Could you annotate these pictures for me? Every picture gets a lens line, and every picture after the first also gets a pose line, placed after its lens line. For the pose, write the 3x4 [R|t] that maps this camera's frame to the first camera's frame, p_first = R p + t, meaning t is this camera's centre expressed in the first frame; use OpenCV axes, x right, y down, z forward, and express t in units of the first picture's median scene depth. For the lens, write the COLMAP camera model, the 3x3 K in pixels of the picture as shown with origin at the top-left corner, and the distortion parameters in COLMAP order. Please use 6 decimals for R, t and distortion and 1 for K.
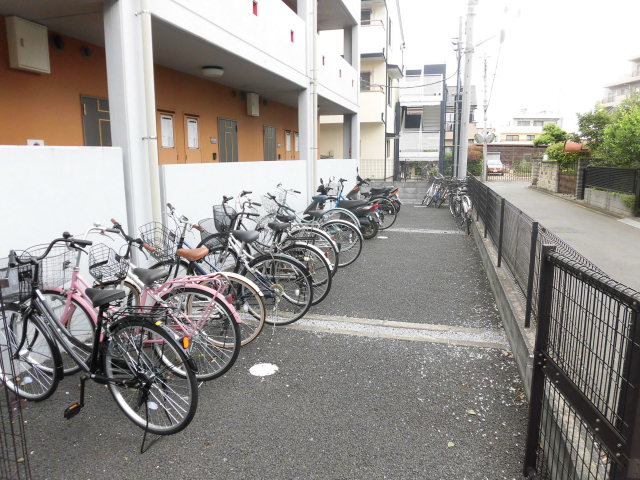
lens RADIAL K [[457.6, 0, 320.0], [0, 457.6, 240.0], [0, 0, 1]] dist [-0.005977, -0.003166]
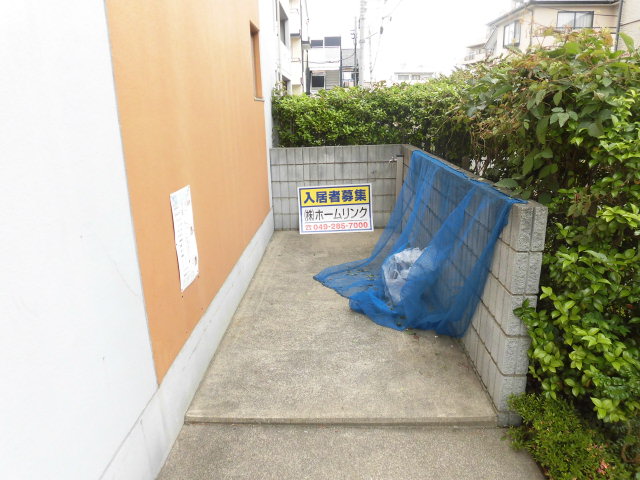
lens RADIAL K [[457.6, 0, 320.0], [0, 457.6, 240.0], [0, 0, 1]] dist [-0.005977, -0.003166]
pose [[0.971961, -0.079811, 0.221183, -0.129193], [0.058911, 0.993288, 0.099541, 0.061581], [-0.227643, -0.083720, 0.970139, -0.328632]]
